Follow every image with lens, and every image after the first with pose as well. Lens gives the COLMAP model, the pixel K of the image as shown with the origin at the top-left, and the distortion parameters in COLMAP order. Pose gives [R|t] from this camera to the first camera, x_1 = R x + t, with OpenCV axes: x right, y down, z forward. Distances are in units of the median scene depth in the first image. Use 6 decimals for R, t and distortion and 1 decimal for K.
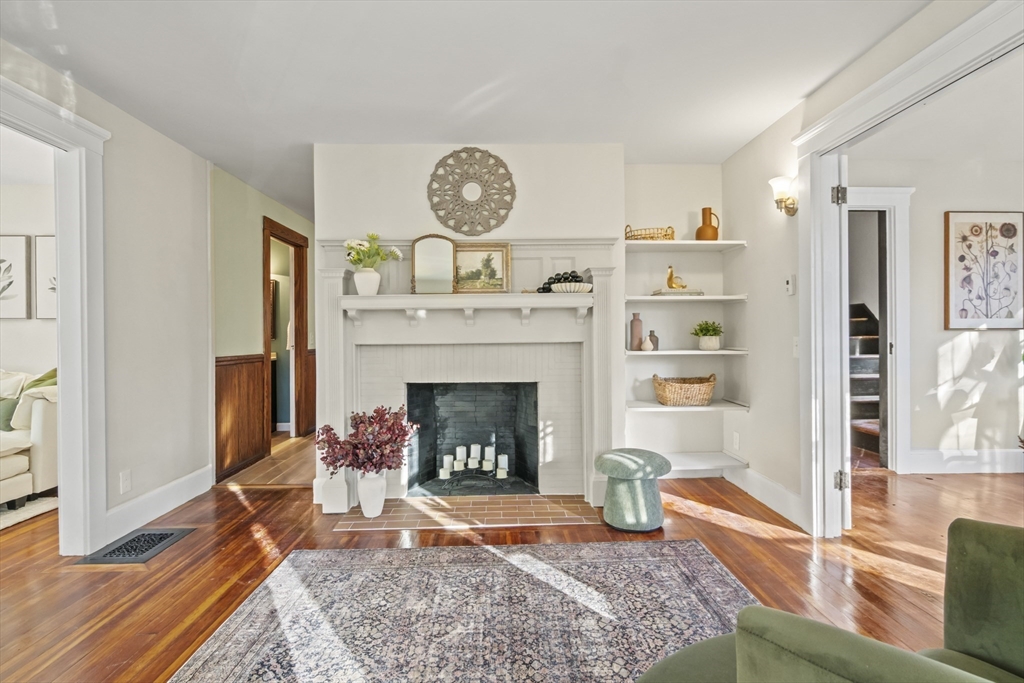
lens RADIAL K [[503.2, 0, 515.7], [0, 503.2, 335.9], [0, 0, 1]] dist [0.000897, -0.003355]
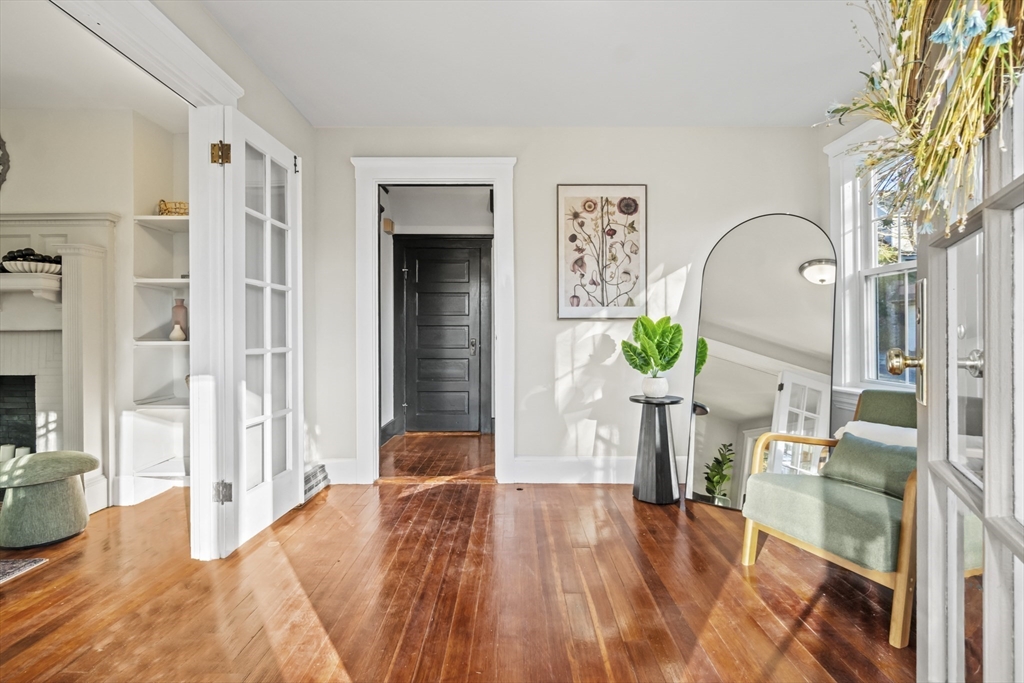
lens RADIAL K [[503.2, 0, 514.2], [0, 503.2, 337.5], [0, 0, 1]] dist [0.000897, -0.003355]
pose [[0.999462, 0.004906, -0.032438, 0.921279], [-0.004834, 0.999986, 0.002294, 0.020099], [0.032449, -0.002136, 0.999471, 0.133957]]
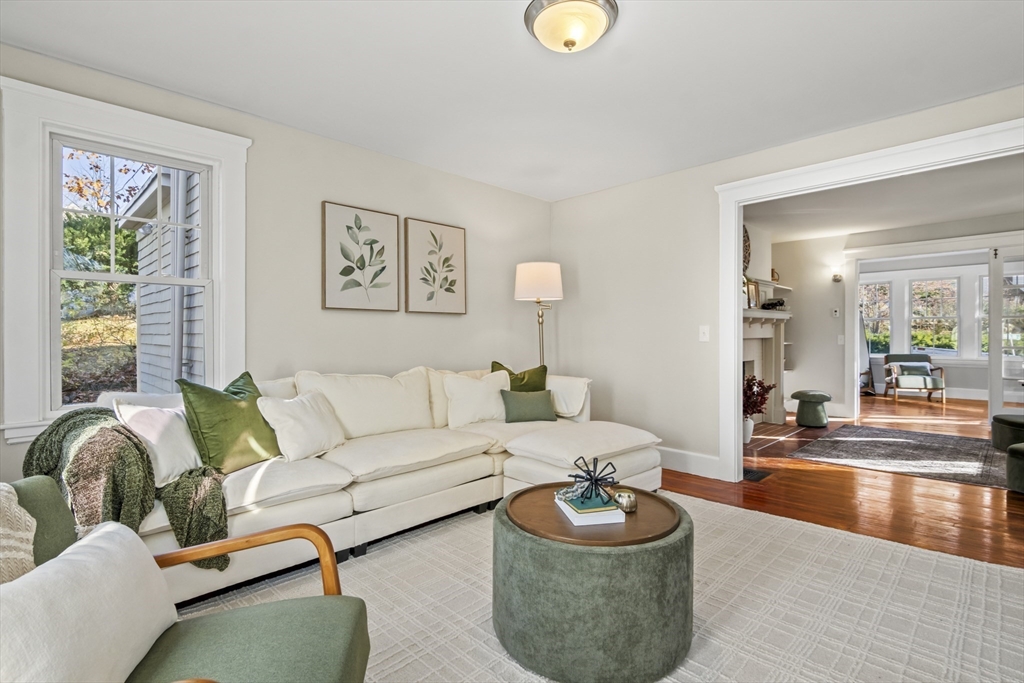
lens RADIAL K [[503.2, 0, 510.5], [0, 503.2, 340.1], [0, 0, 1]] dist [0.000897, -0.003355]
pose [[0.734407, 0.000303, 0.678710, -1.794420], [-0.000083, 1.000000, -0.000357, 0.020785], [-0.678710, 0.000206, 0.734407, 0.280330]]
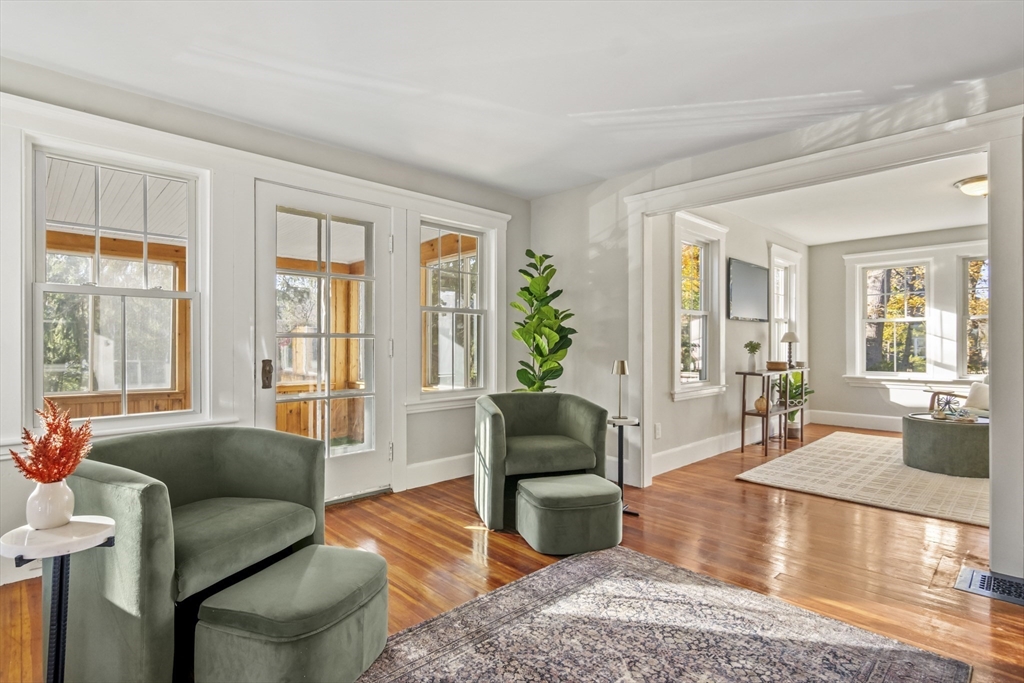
lens RADIAL K [[503.2, 0, 511.6], [0, 503.2, 343.1], [0, 0, 1]] dist [0.000897, -0.003355]
pose [[-0.744104, 0.008899, -0.668004, 0.339551], [0.008035, 0.999958, 0.004371, -0.002760], [0.668015, -0.002115, -0.744145, 0.833750]]
